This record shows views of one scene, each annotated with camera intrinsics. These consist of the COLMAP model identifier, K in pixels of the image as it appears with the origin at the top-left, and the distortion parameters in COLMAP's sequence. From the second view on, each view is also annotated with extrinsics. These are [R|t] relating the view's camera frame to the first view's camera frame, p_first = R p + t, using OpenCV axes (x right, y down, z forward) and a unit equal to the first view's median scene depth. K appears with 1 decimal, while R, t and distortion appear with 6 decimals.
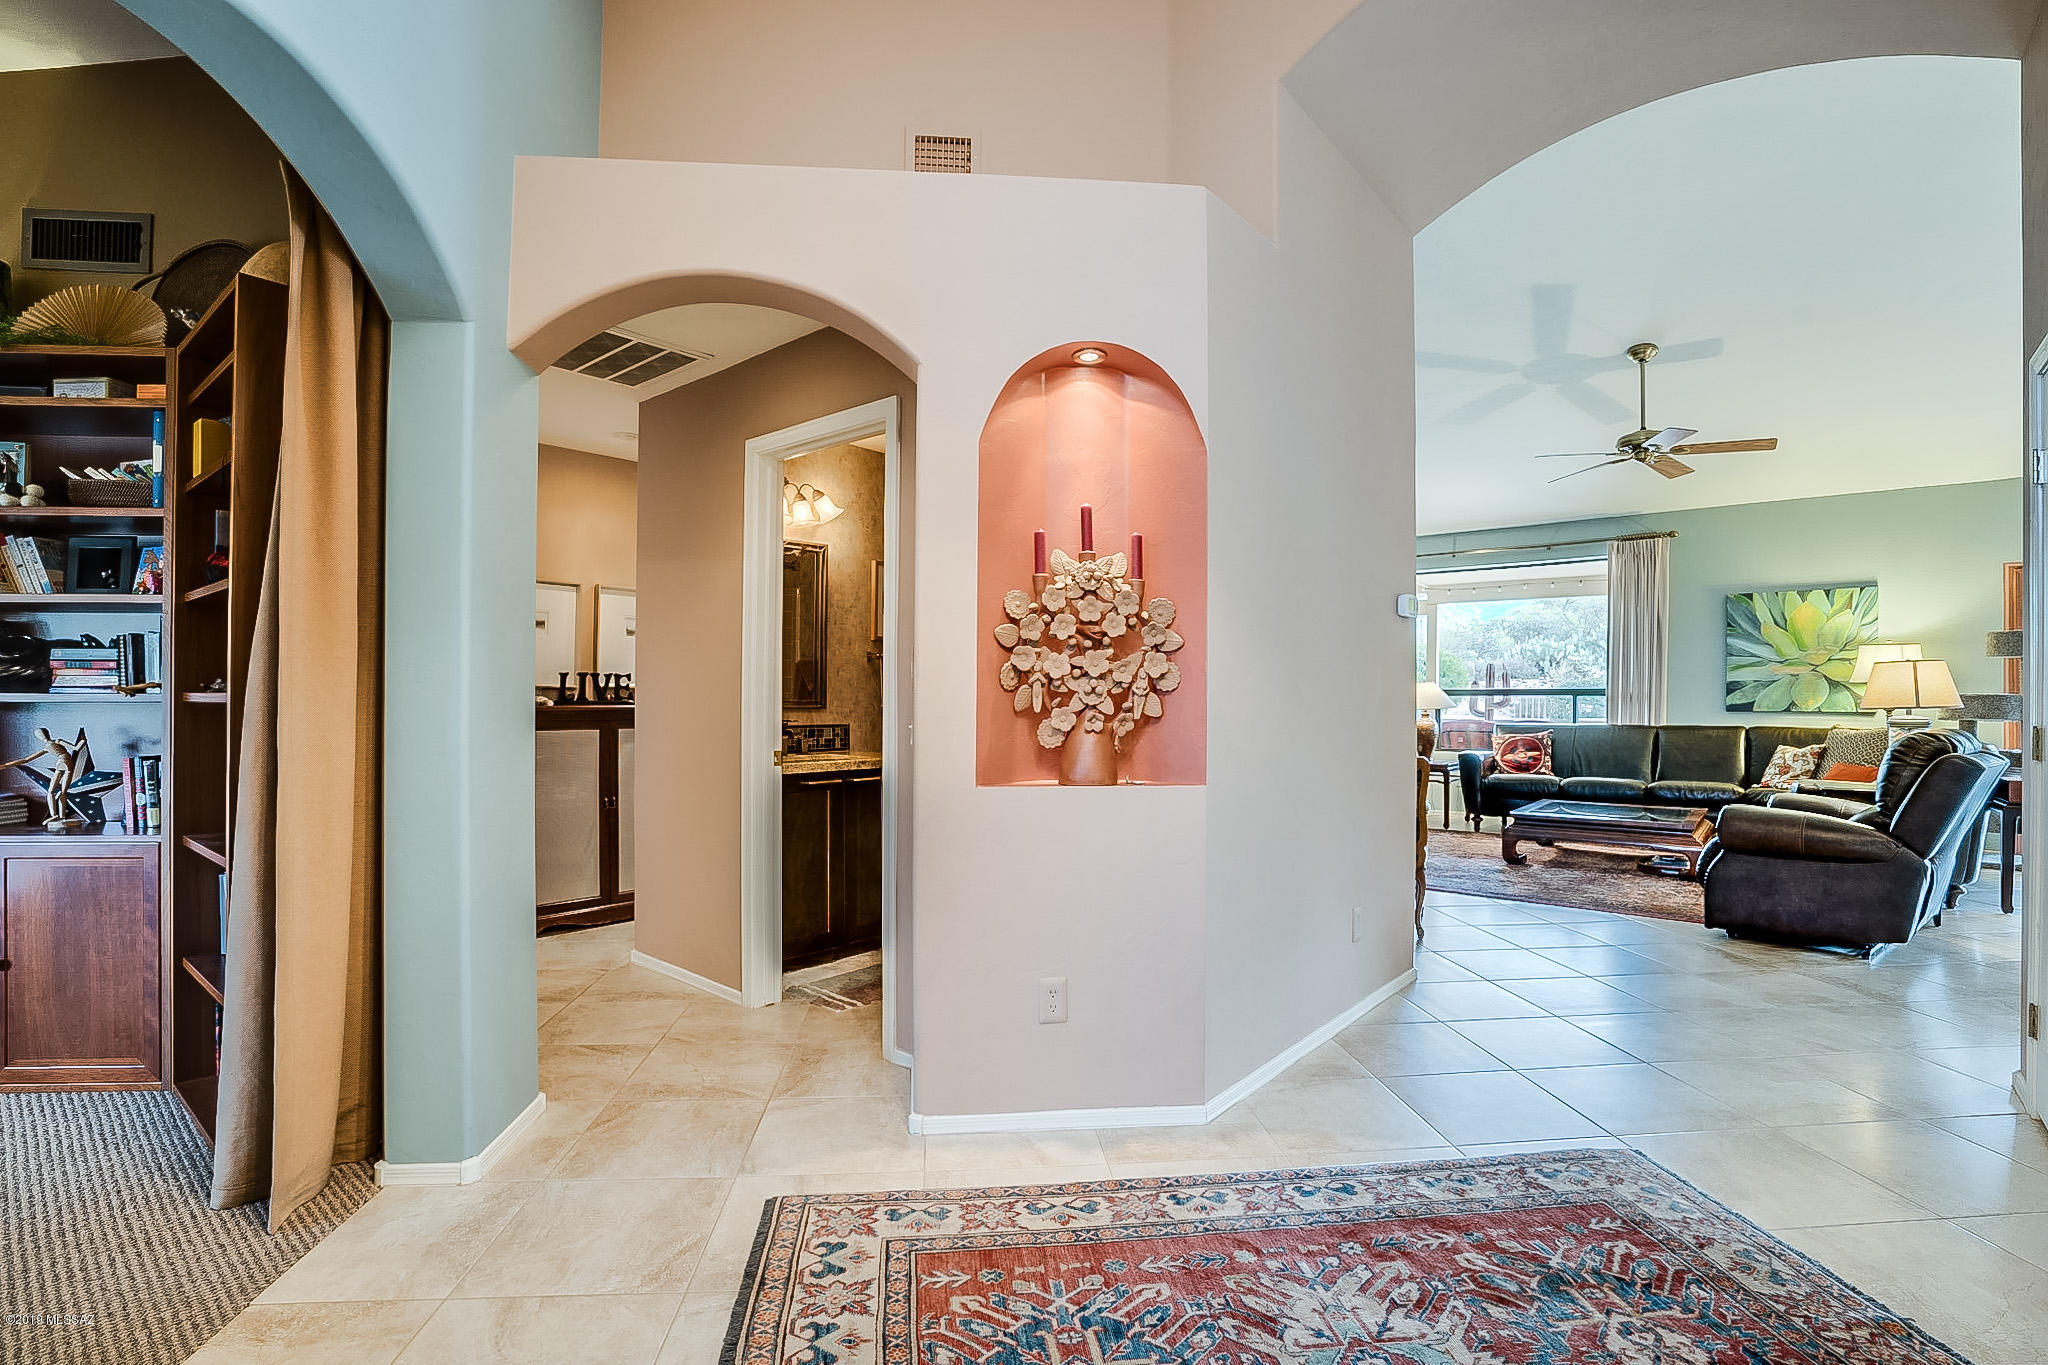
lens RADIAL K [[976.4, 0, 1057.8], [0, 976.4, 691.1], [0, 0, 1]] dist [-0.002779, -0.000243]
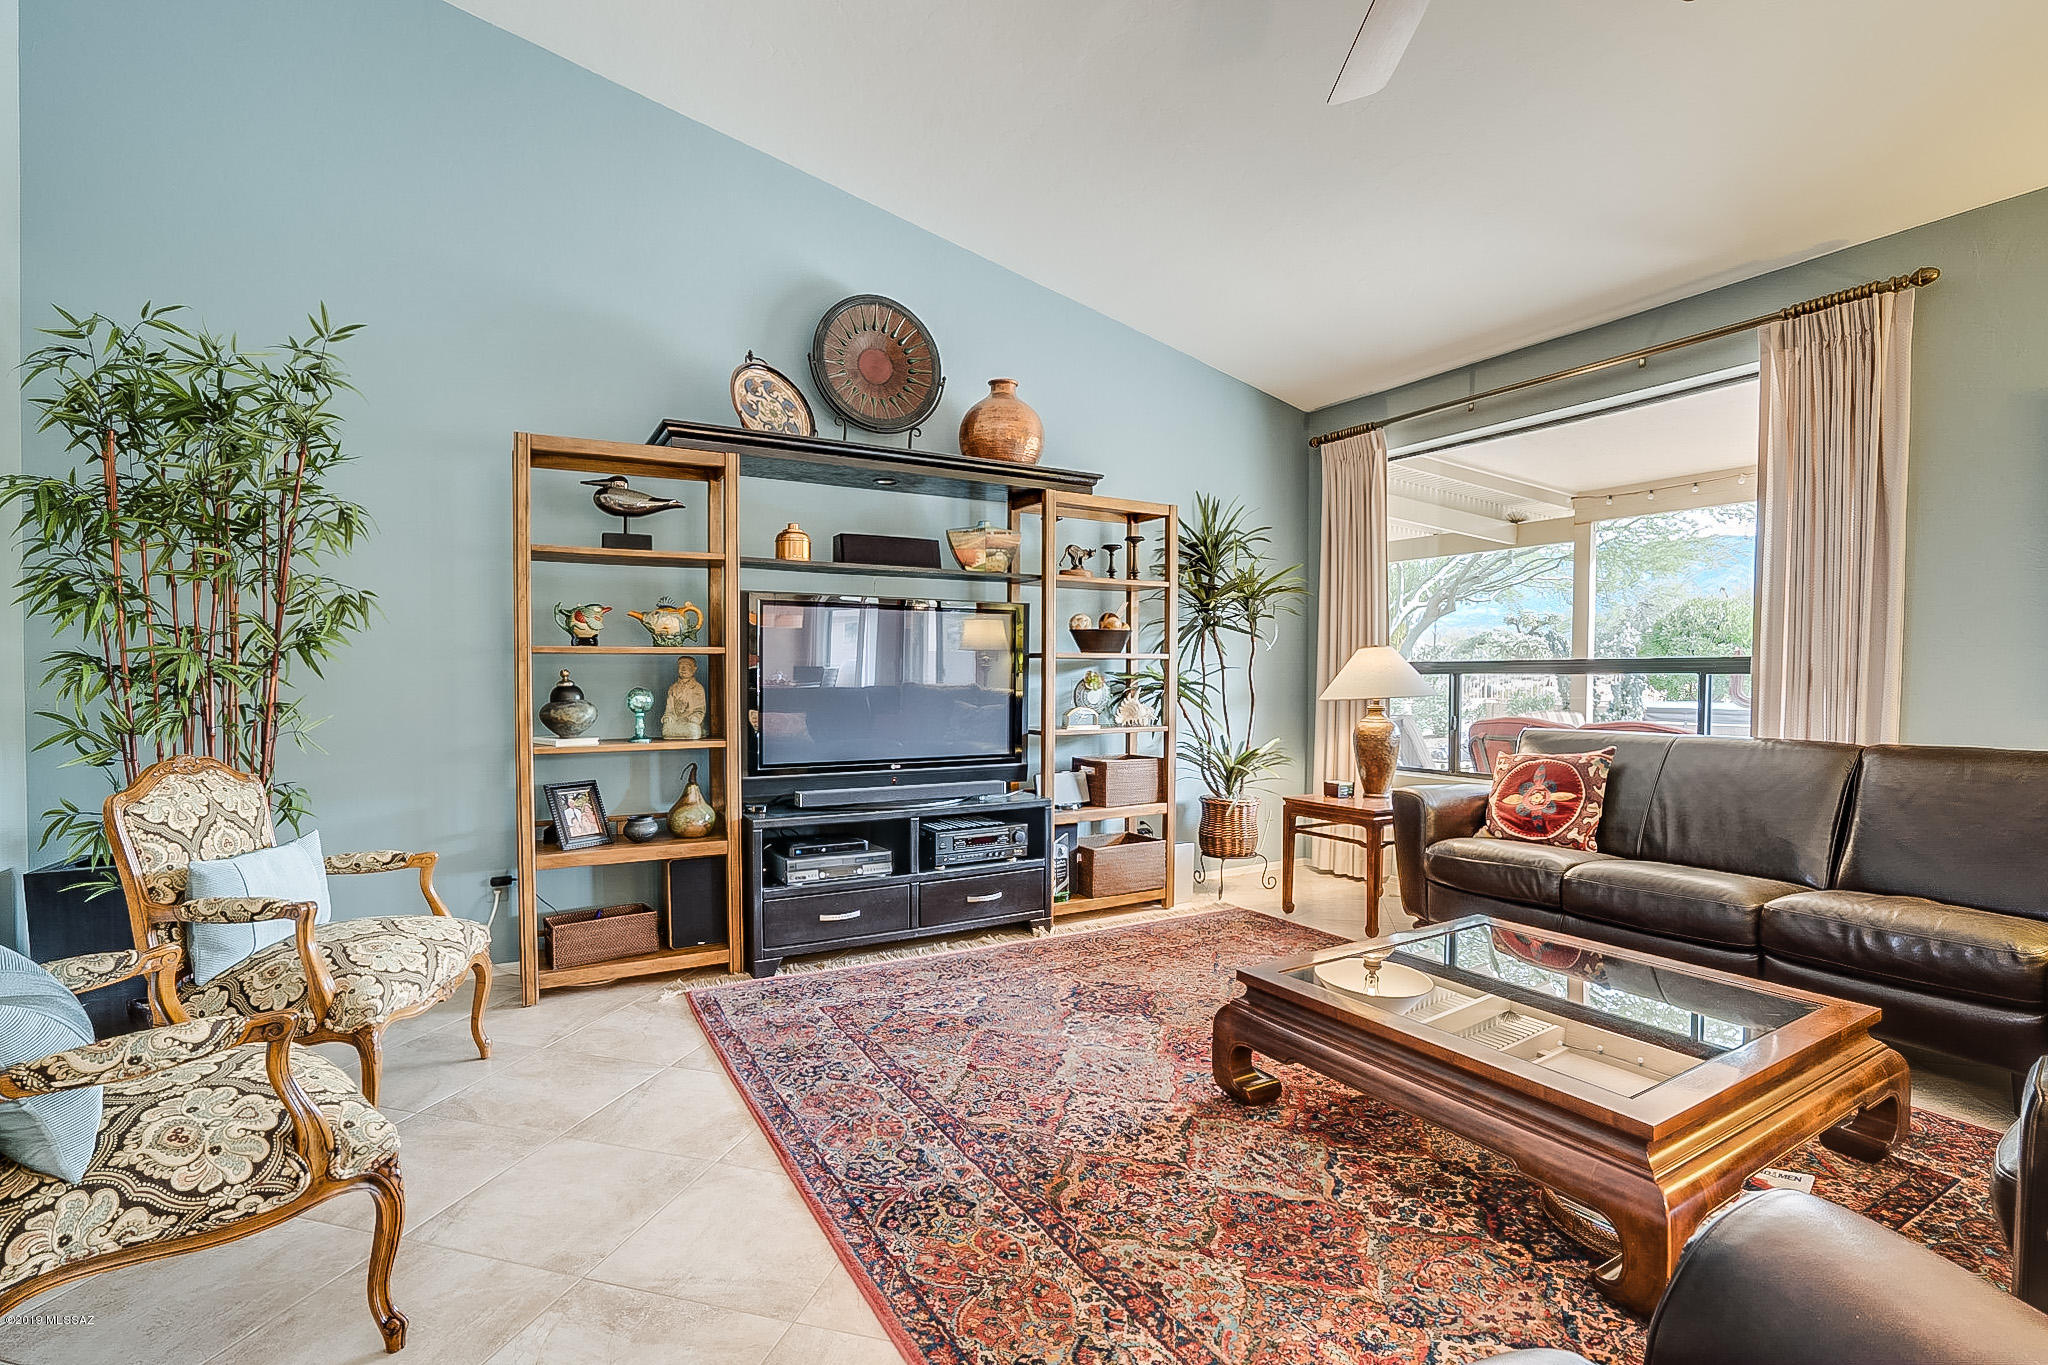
lens RADIAL K [[947.2, 0, 1037.9], [0, 947.2, 696.5], [0, 0, 1]] dist [-0.069487, 0.030280]
pose [[0.937014, 0.009691, -0.349157, 0.407804], [-0.000676, 0.999663, 0.025933, 0.004747], [0.349290, -0.024063, 0.936705, 0.496390]]
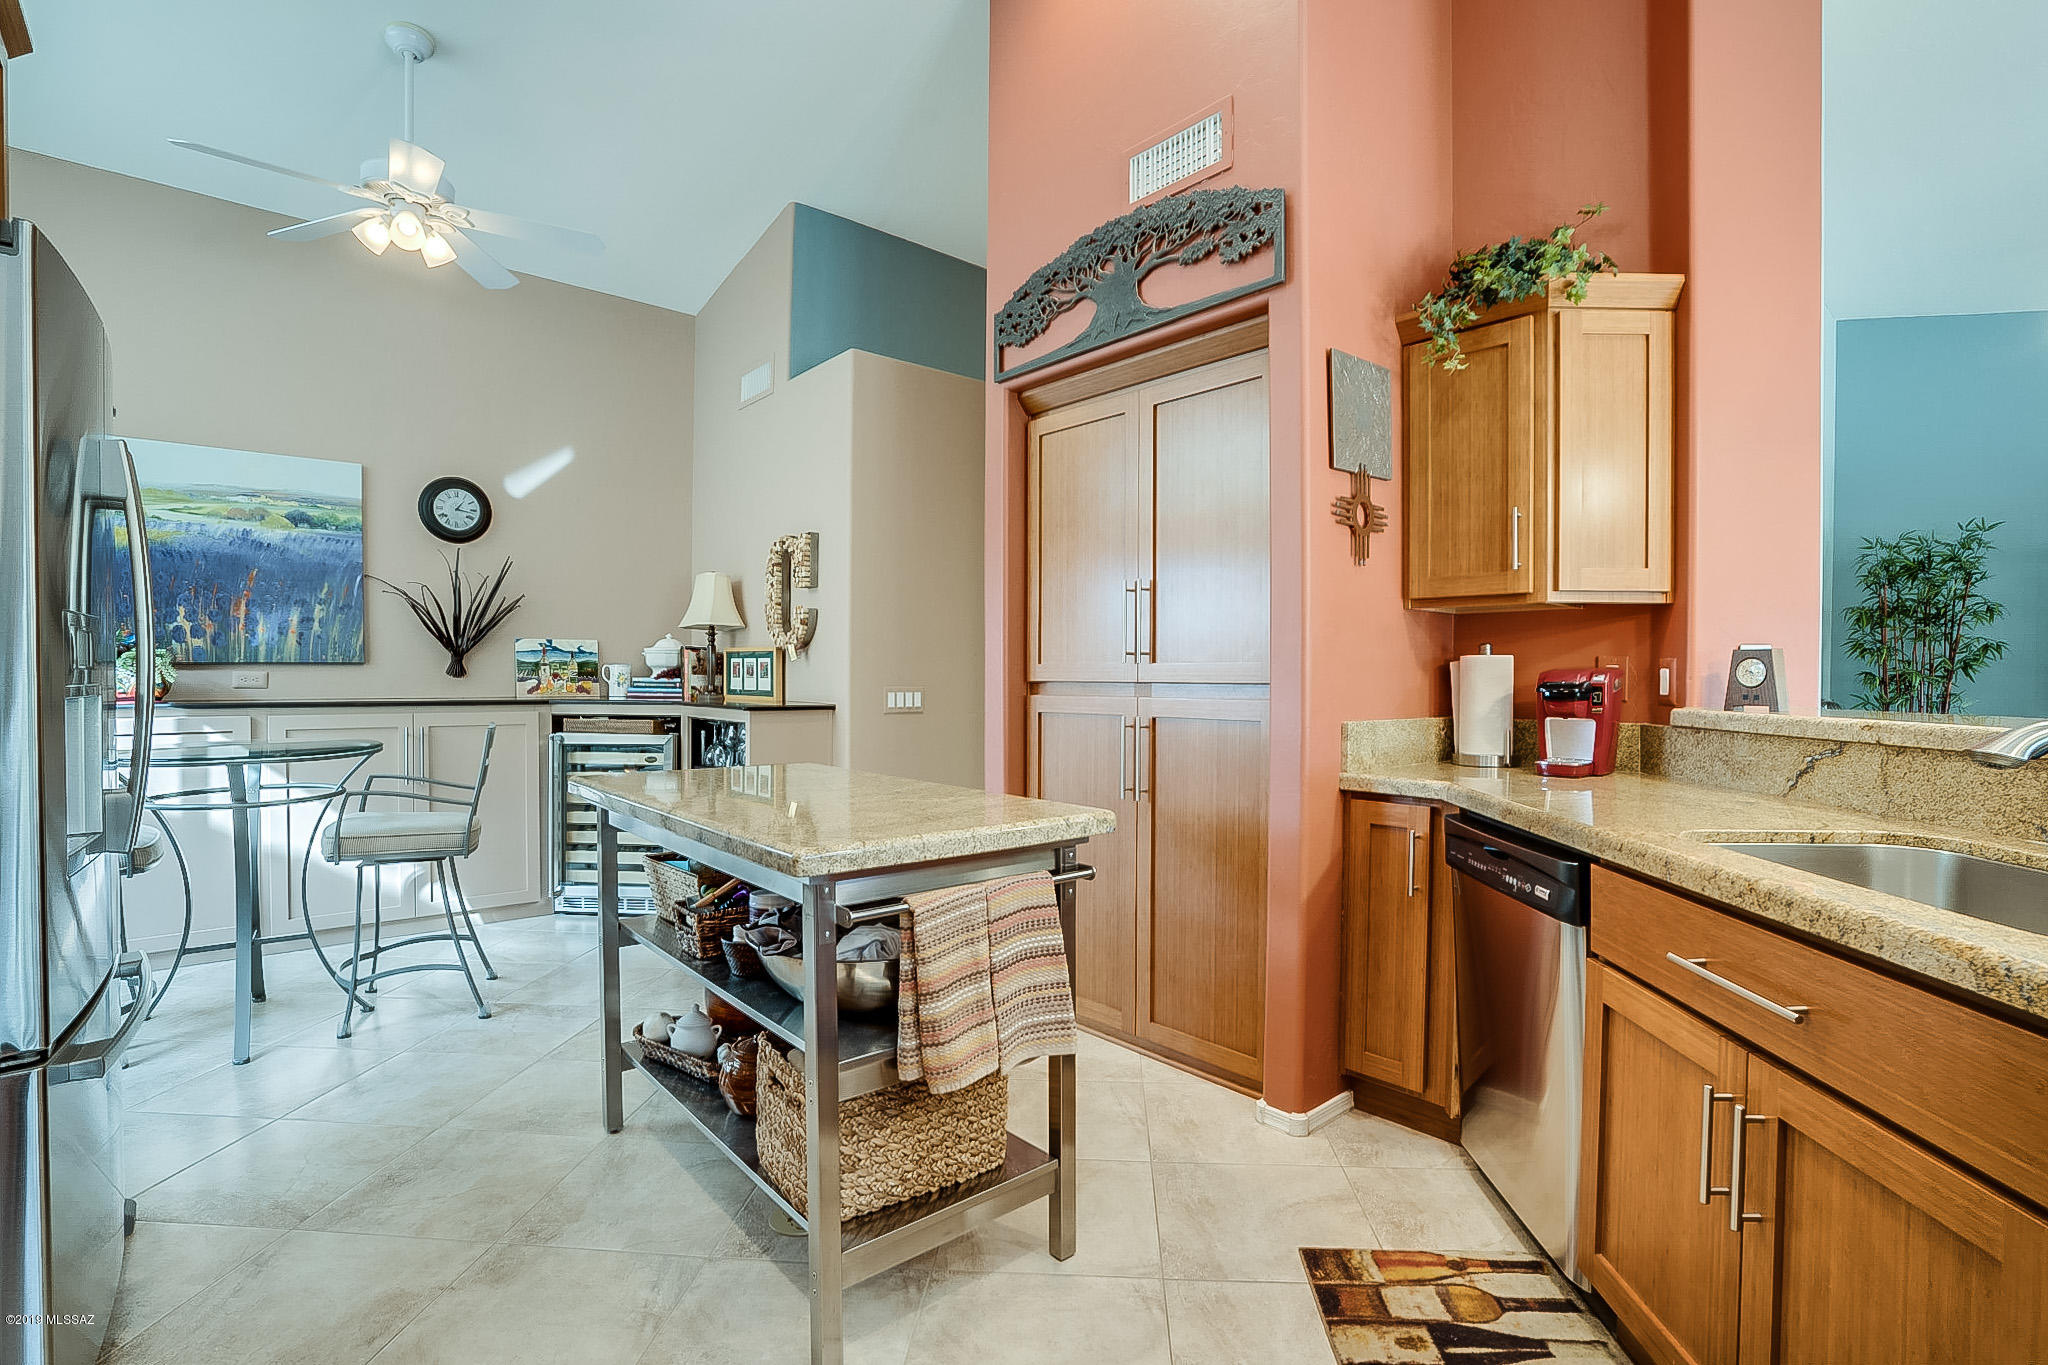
lens RADIAL K [[960.9, 0, 1031.0], [0, 960.9, 686.7], [0, 0, 1]] dist [-0.058448, 0.023200]
pose [[-0.171102, 0.009812, -0.985205, 0.882338], [-0.003006, 0.999941, 0.010481, 0.004843], [0.985249, 0.004755, -0.171062, 0.120137]]
